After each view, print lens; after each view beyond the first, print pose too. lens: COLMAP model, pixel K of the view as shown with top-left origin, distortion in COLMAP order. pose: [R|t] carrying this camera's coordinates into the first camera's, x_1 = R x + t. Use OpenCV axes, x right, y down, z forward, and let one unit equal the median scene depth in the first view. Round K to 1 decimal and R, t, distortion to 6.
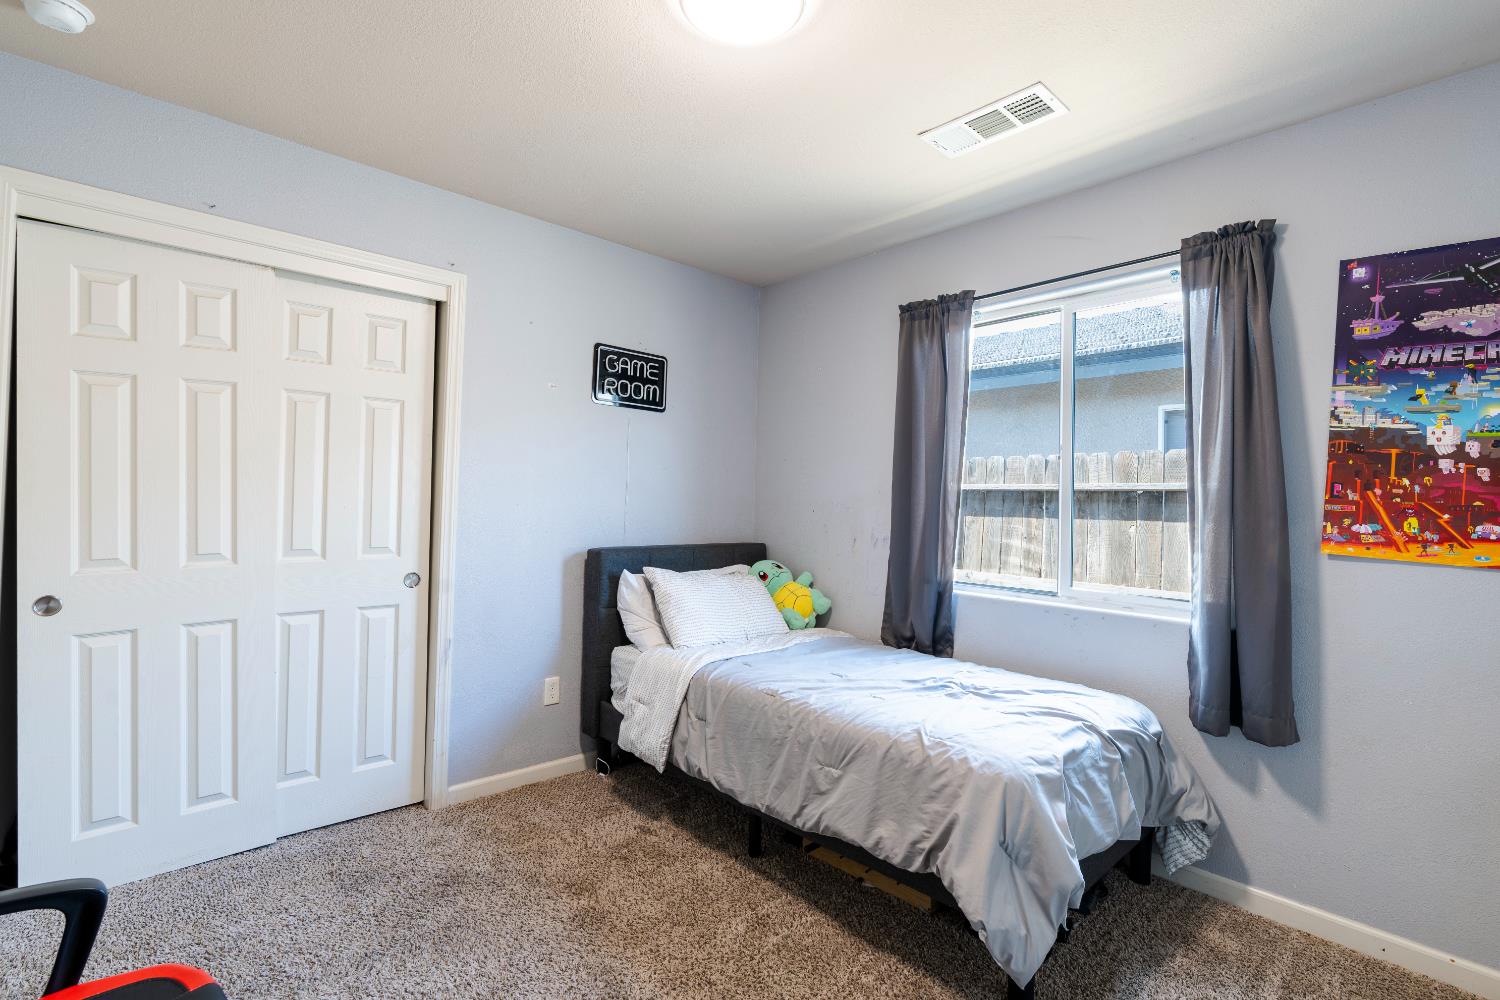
lens RADIAL K [[697.3, 0, 758.1], [0, 697.3, 510.4], [0, 0, 1]] dist [-0.047725, 0.018192]
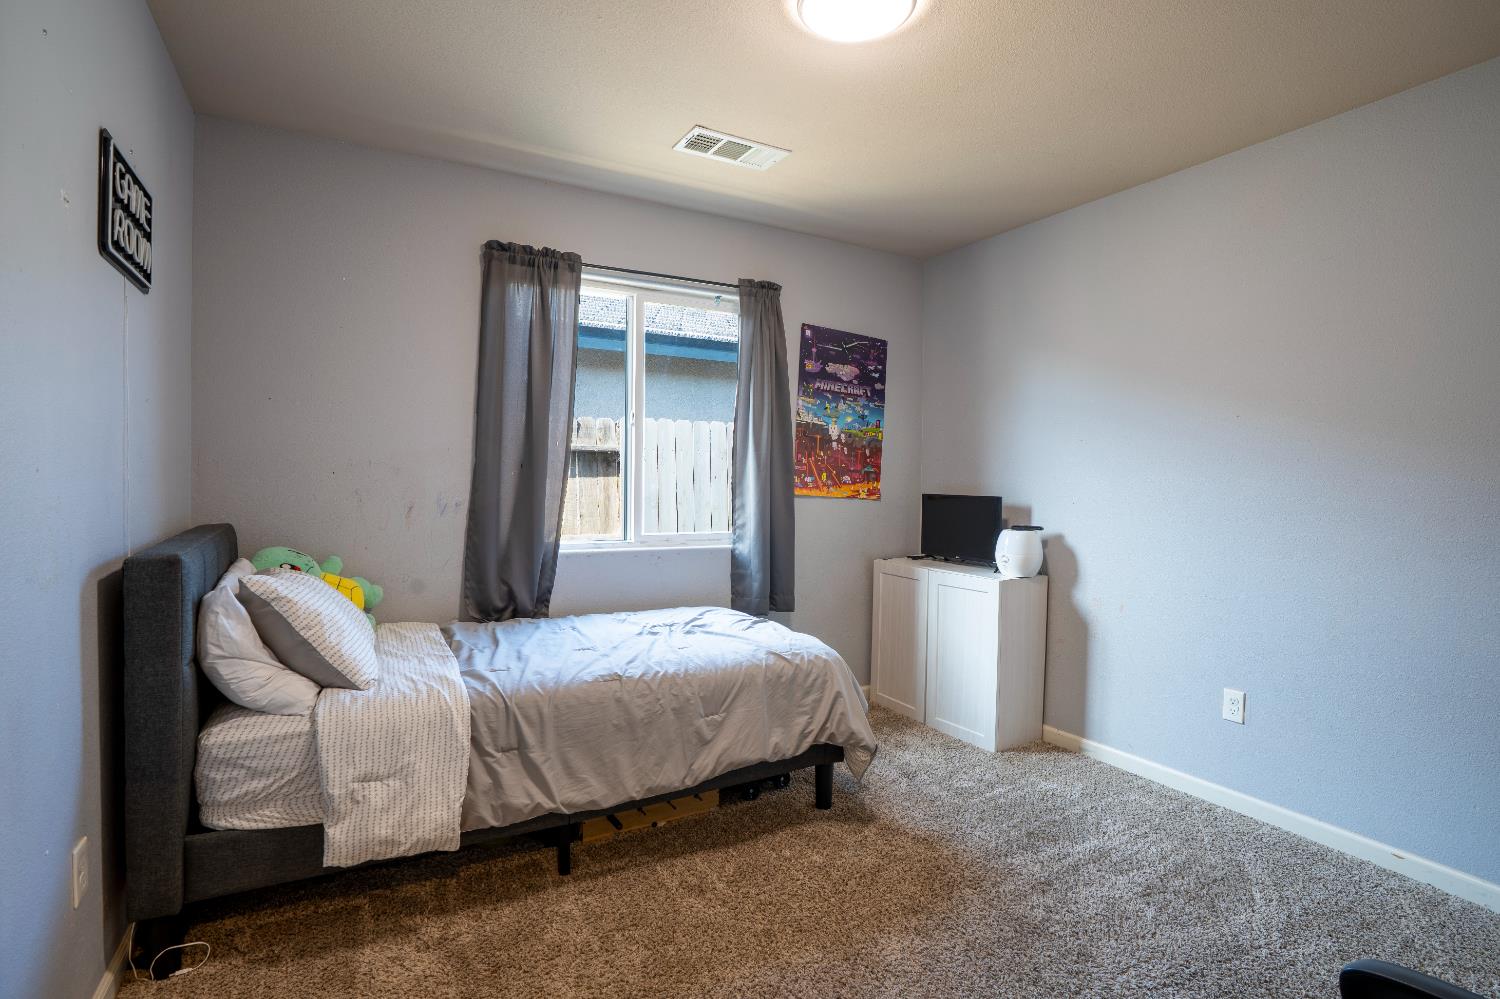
lens RADIAL K [[697.3, 0, 760.3], [0, 697.3, 507.5], [0, 0, 1]] dist [-0.047725, 0.018192]
pose [[0.243739, -0.068424, 0.967424, -0.882662], [-0.007954, 0.997334, 0.072543, -0.030123], [-0.969808, -0.025377, 0.242545, 0.657907]]
